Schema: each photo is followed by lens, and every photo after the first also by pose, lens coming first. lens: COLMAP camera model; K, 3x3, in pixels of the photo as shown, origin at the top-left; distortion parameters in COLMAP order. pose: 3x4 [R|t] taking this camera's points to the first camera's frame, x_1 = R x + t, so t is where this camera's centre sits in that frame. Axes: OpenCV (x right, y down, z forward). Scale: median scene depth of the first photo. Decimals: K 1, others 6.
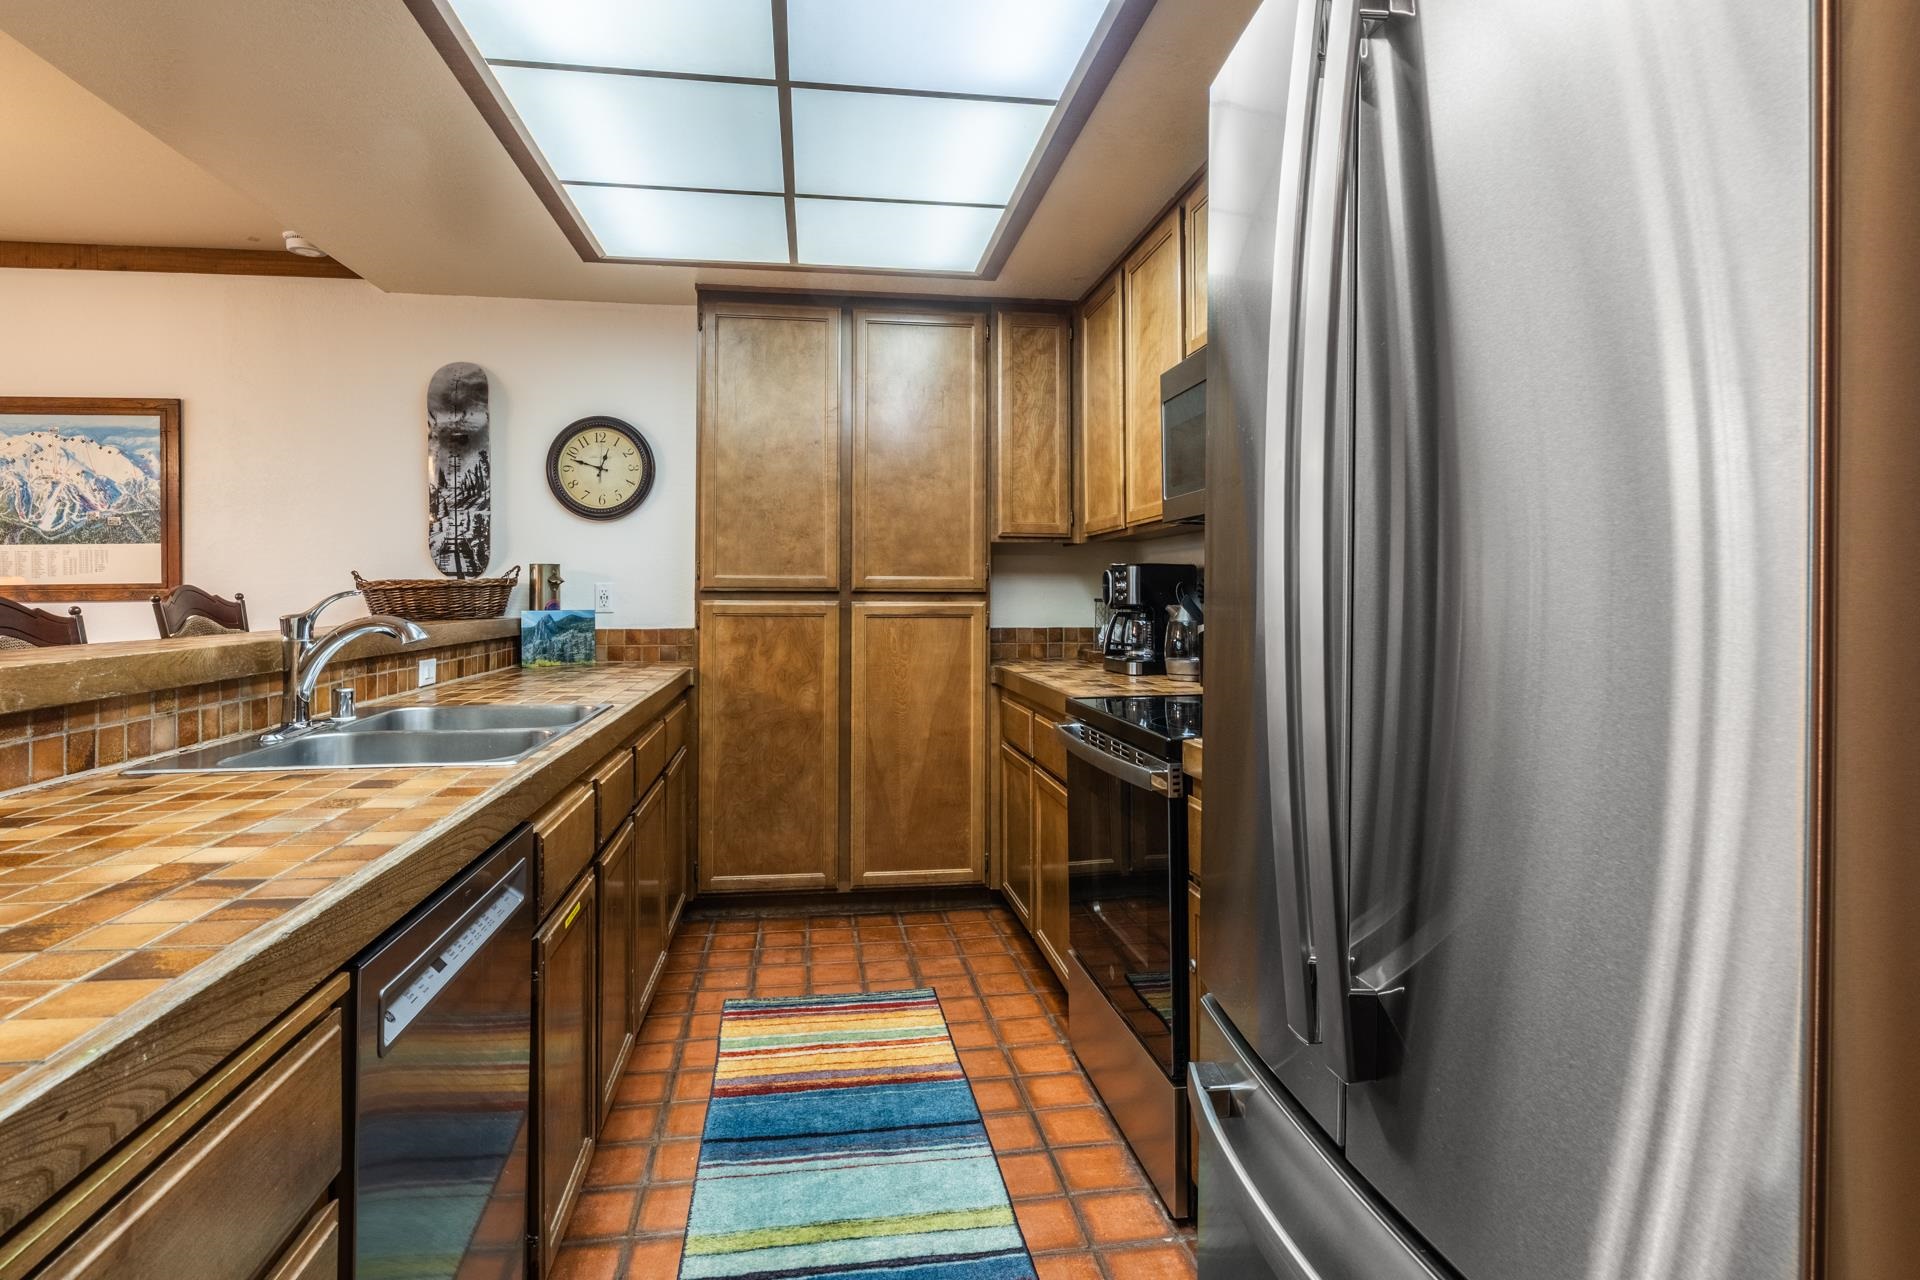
lens RADIAL K [[1011.0, 0, 962.2], [0, 1011.0, 589.3], [0, 0, 1]] dist [-0.006508, -0.001140]
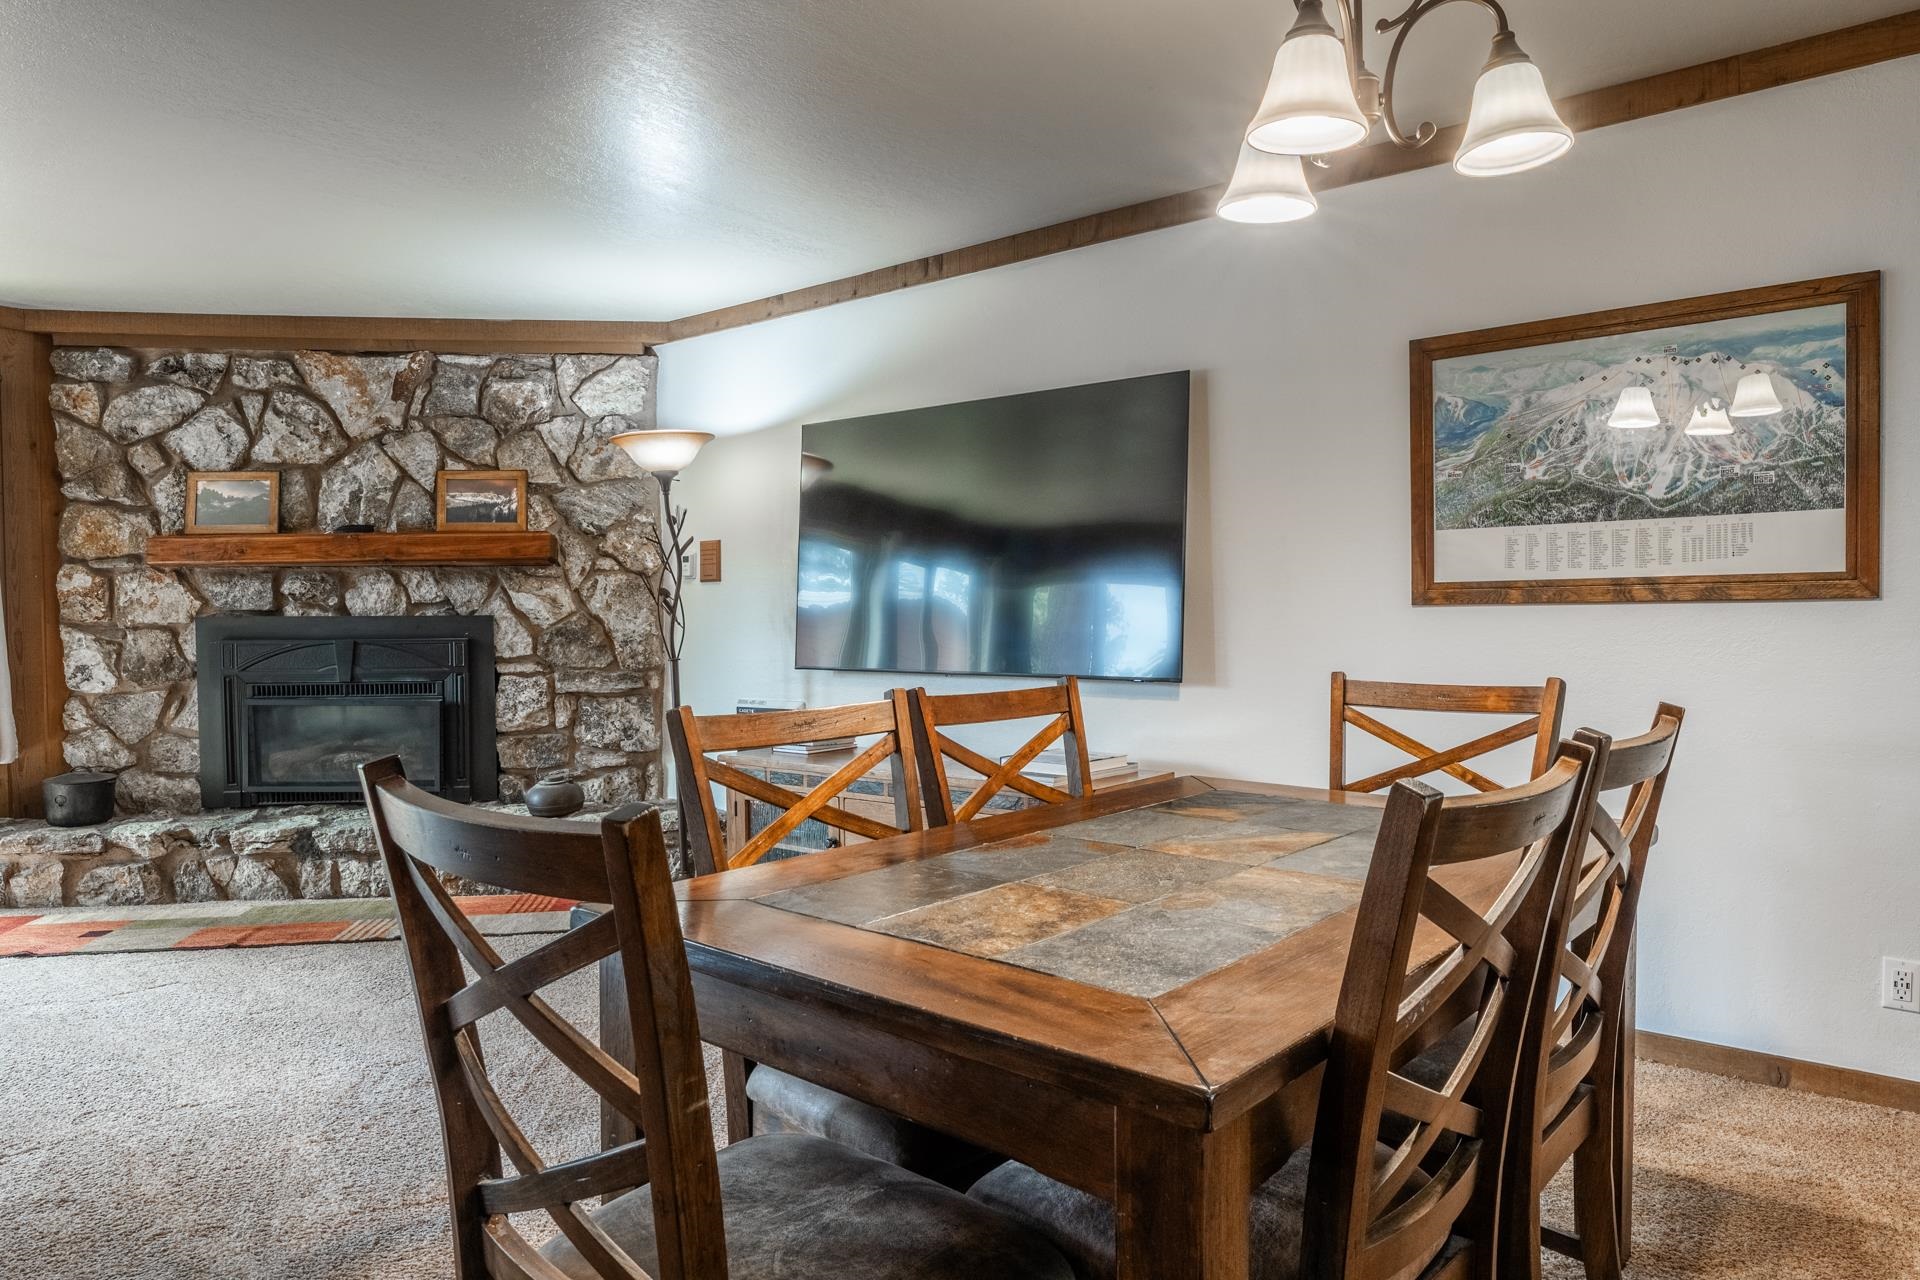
lens RADIAL K [[1230.6, 0, 960.0], [0, 1230.6, 640.0], [0, 0, 1]] dist [0.010002, -0.002327]
pose [[0.668082, 0.019649, -0.743828, -0.576249], [0.005283, 0.999501, 0.031148, 0.009322], [0.744069, -0.024739, 0.667645, 0.074101]]
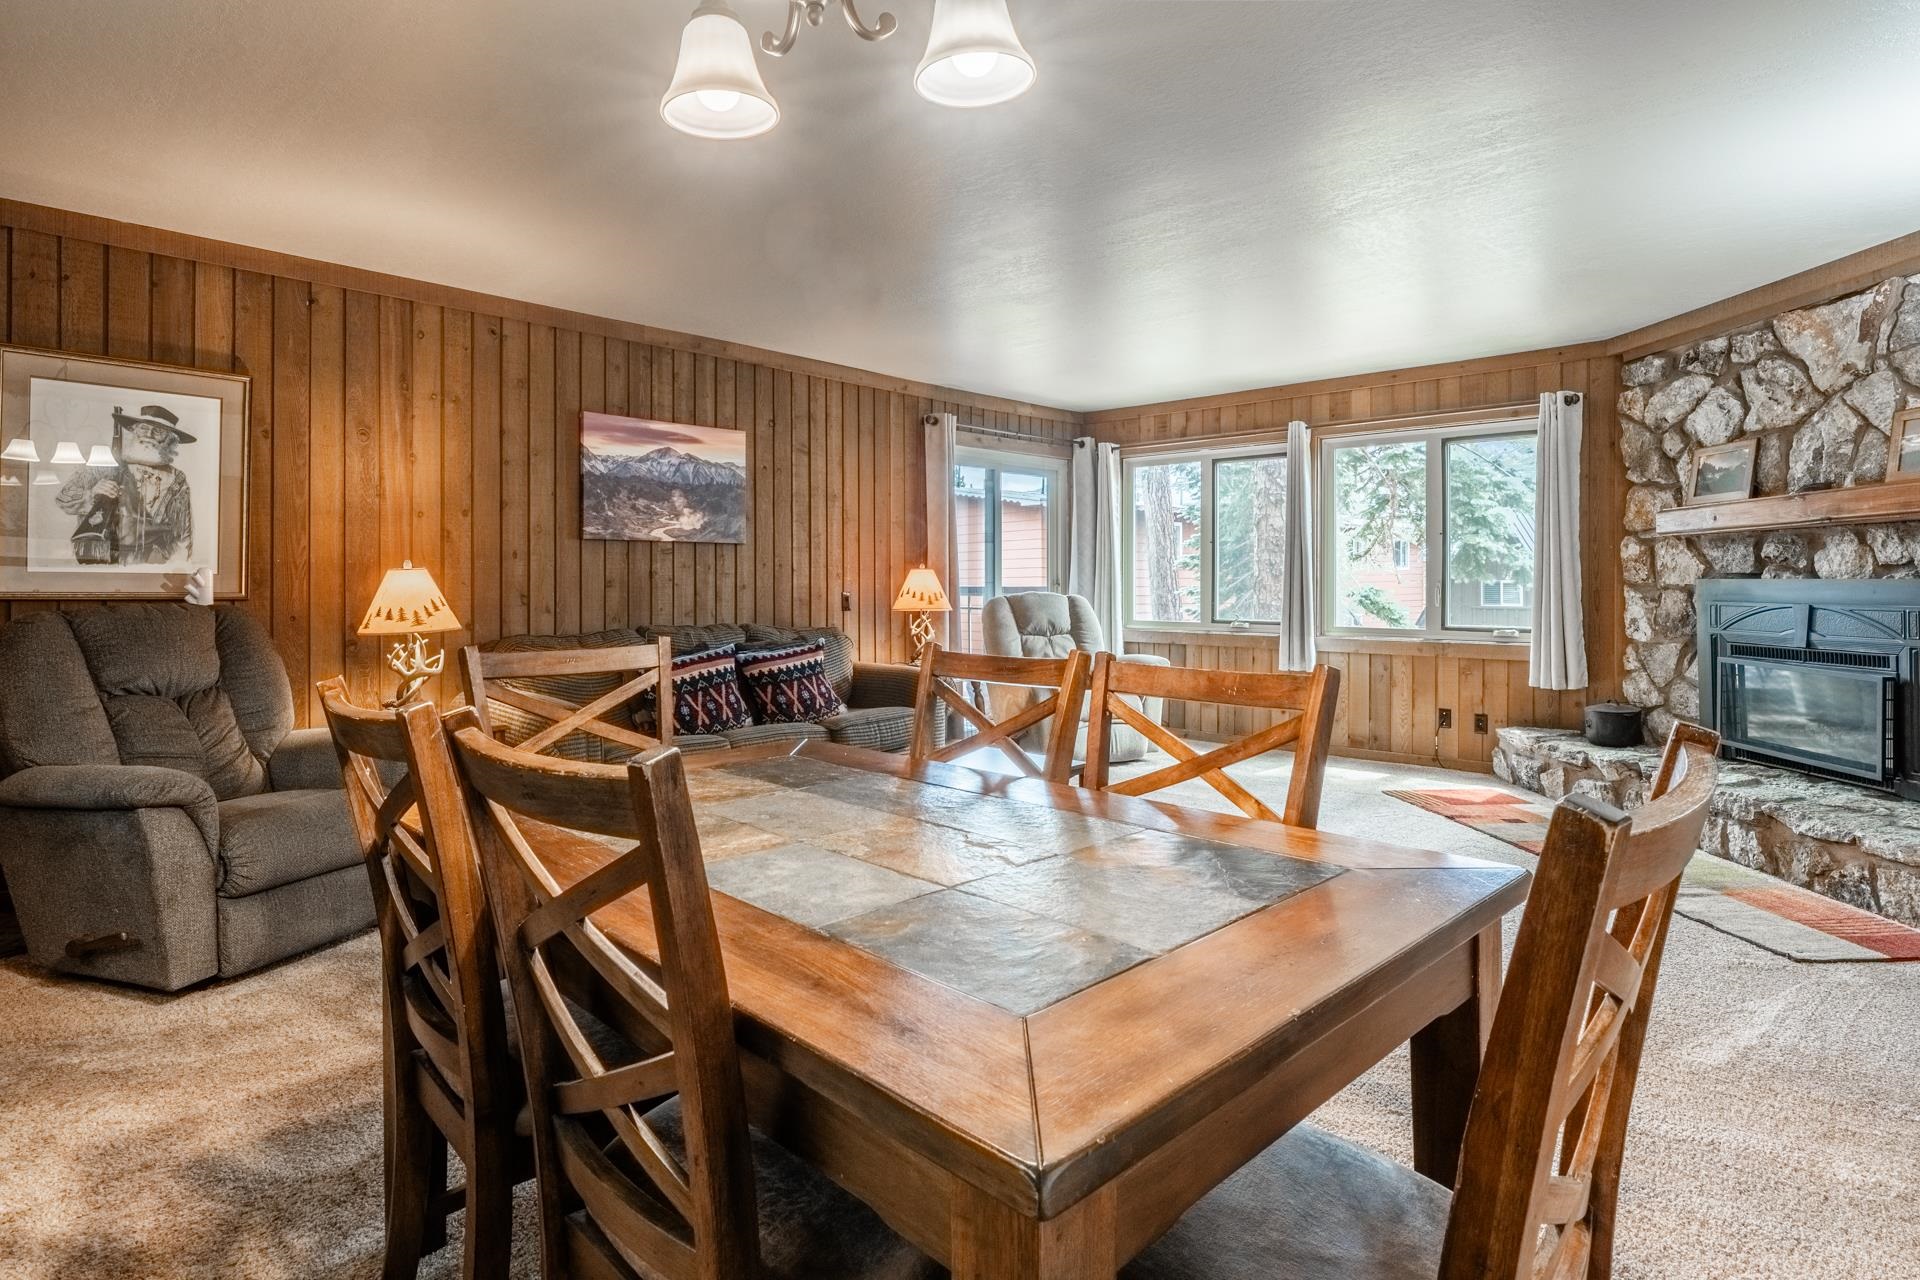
lens RADIAL K [[1021.8, 0, 957.0], [0, 1021.8, 578.2], [0, 0, 1]] dist [0.000265, -0.001745]
pose [[-0.793353, 0.005667, -0.608736, -0.671713], [0.008277, 0.999965, -0.001479, 0.015143], [0.608706, -0.006212, -0.793372, 0.821781]]
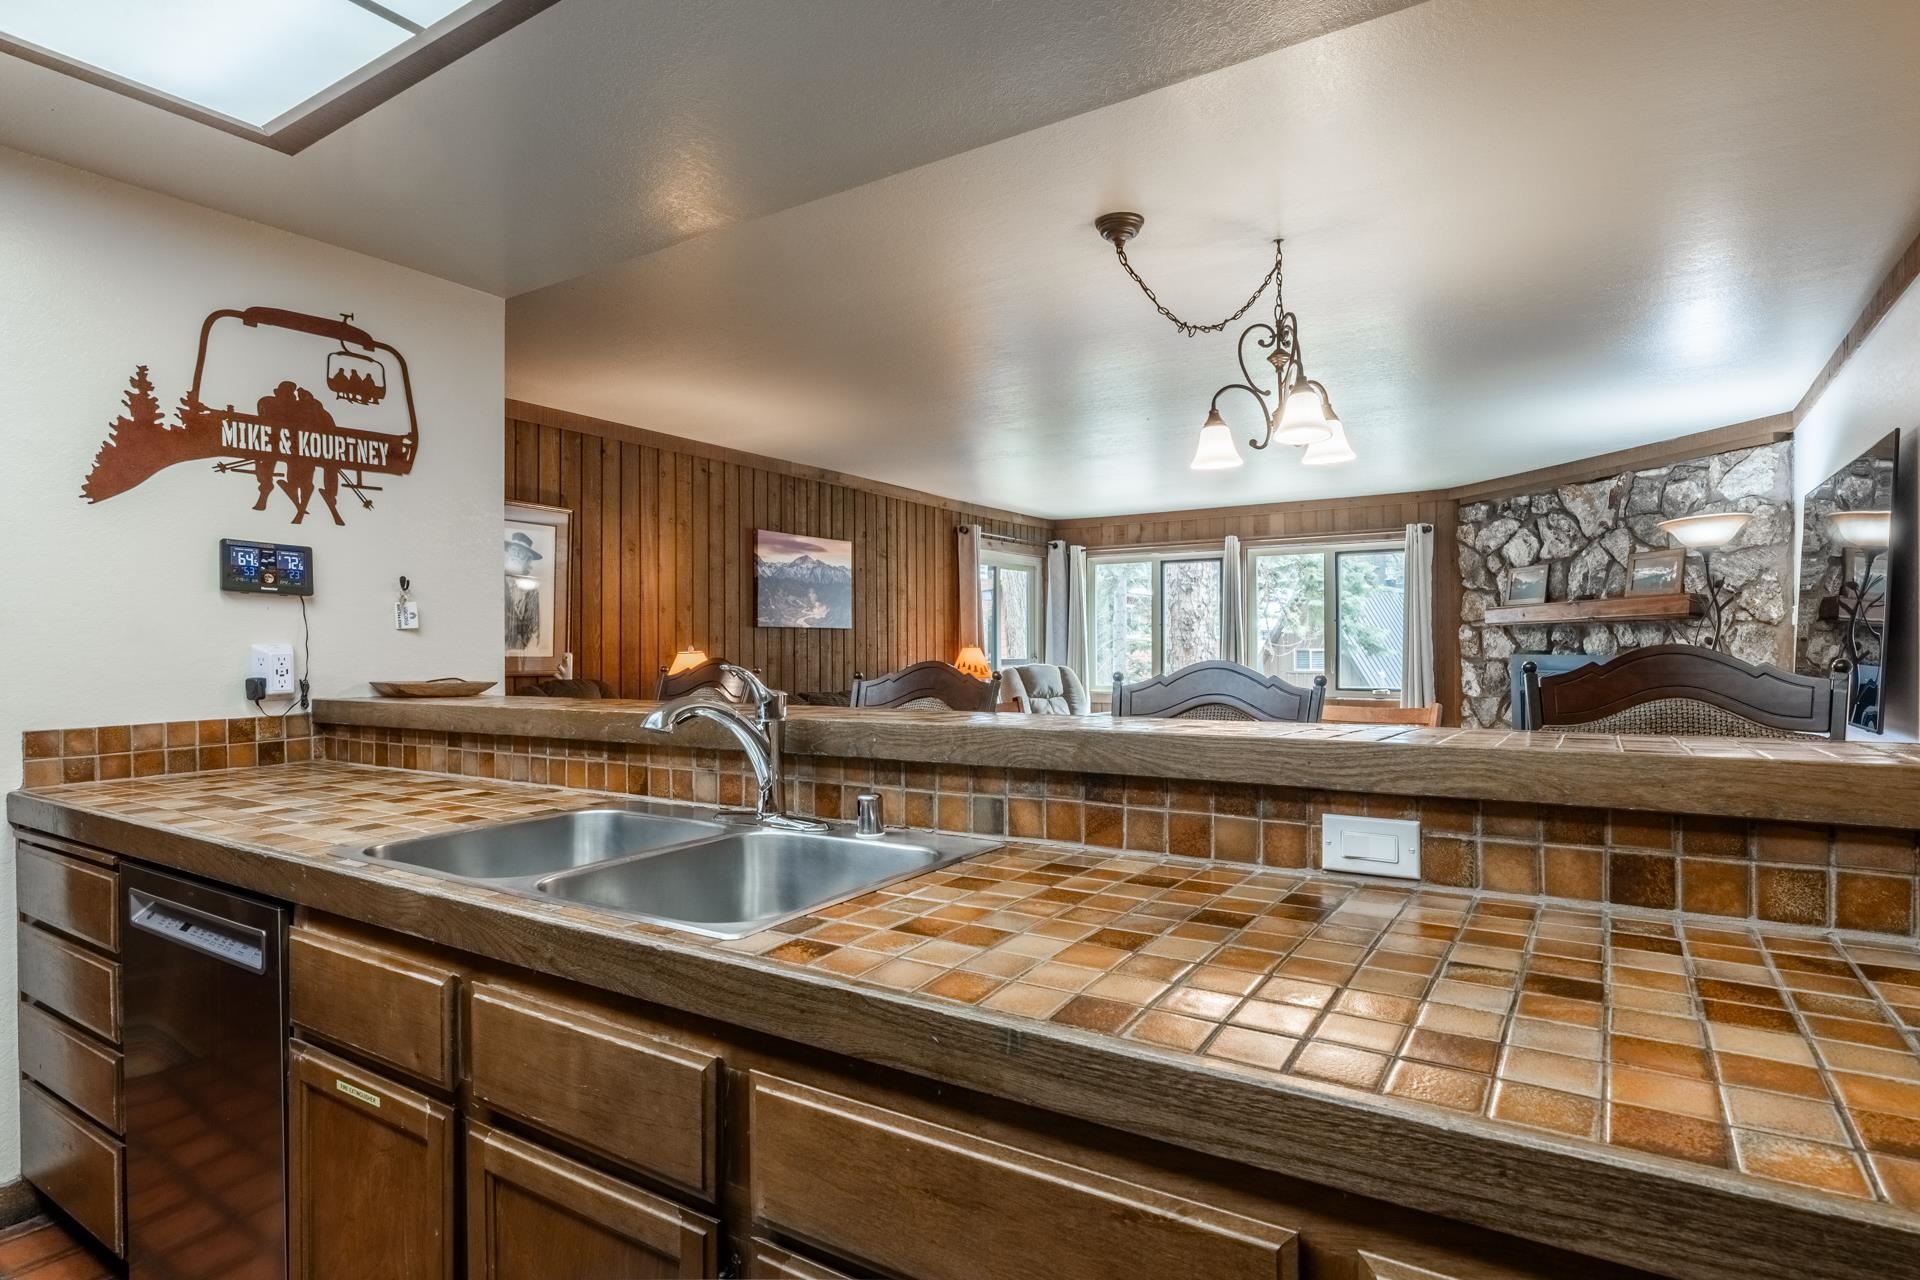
lens RADIAL K [[1014.2, 0, 960.0], [0, 1014.2, 640.0], [0, 0, 1]] dist [-0.000817, -0.000441]
pose [[-0.668396, 0.003267, -0.743798, -0.056379], [0.010495, 0.999932, -0.005039, -0.006723], [0.743731, -0.011174, -0.668385, 0.878692]]
